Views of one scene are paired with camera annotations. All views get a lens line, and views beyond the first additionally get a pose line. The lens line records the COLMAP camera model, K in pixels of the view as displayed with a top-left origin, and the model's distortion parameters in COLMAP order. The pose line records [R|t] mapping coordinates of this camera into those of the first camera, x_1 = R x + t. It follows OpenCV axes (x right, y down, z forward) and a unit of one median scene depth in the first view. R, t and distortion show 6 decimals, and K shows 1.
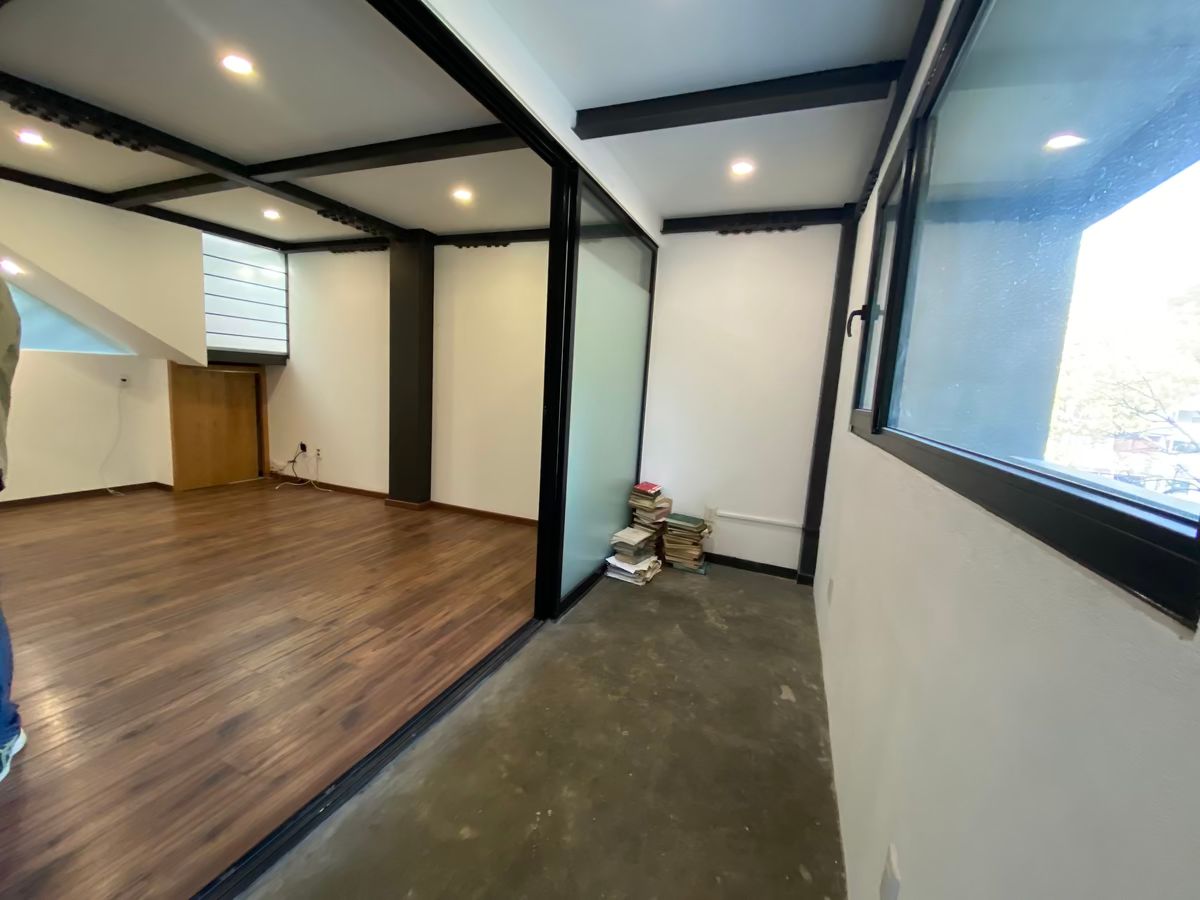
lens RADIAL K [[479.3, 0, 598.4], [0, 479.3, 447.6], [0, 0, 1]] dist [0.041158, -0.032843]
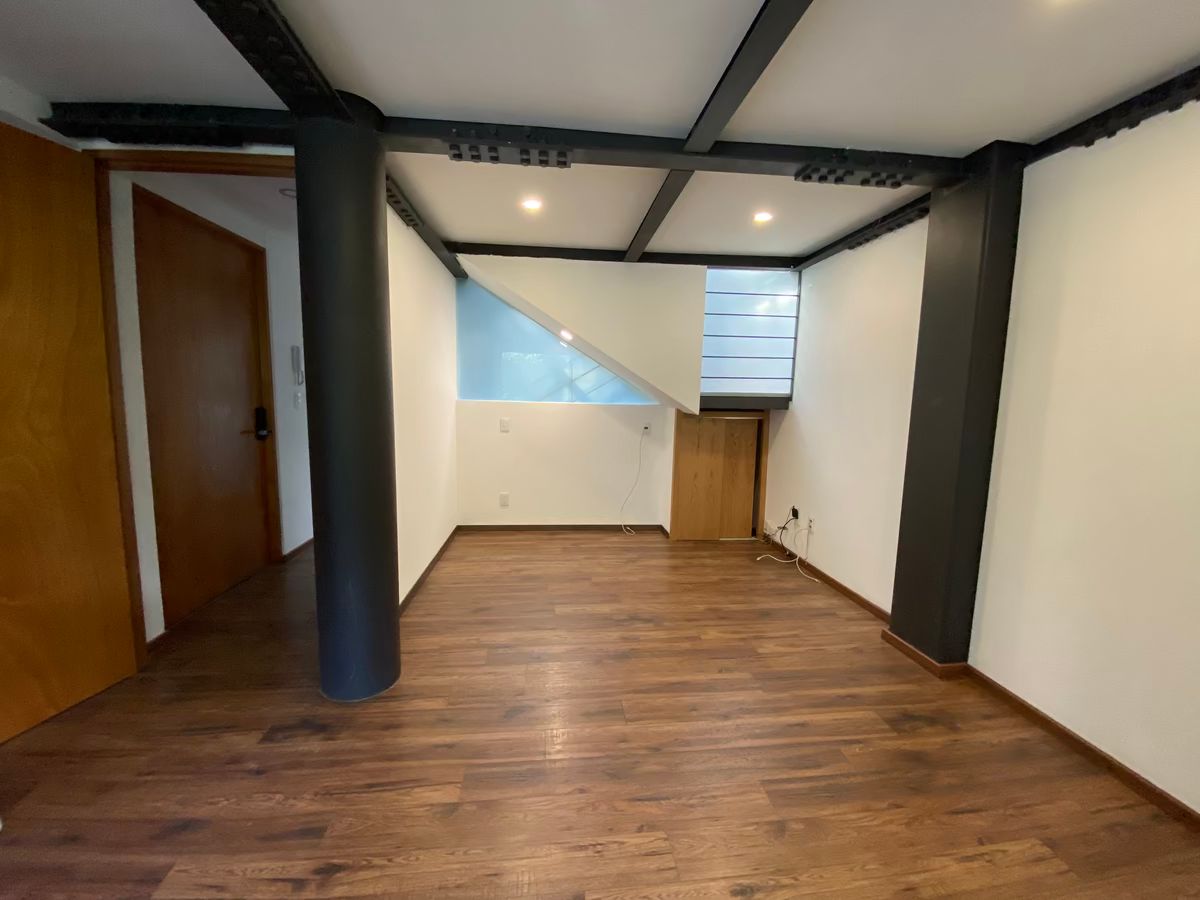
lens RADIAL K [[479.3, 0, 598.4], [0, 479.3, 447.6], [0, 0, 1]] dist [0.041158, -0.032843]
pose [[0.476967, 0.048138, -0.877602, -0.117456], [-0.109542, 0.993969, -0.005014, -0.093534], [0.872068, 0.098526, 0.479364, 0.478297]]
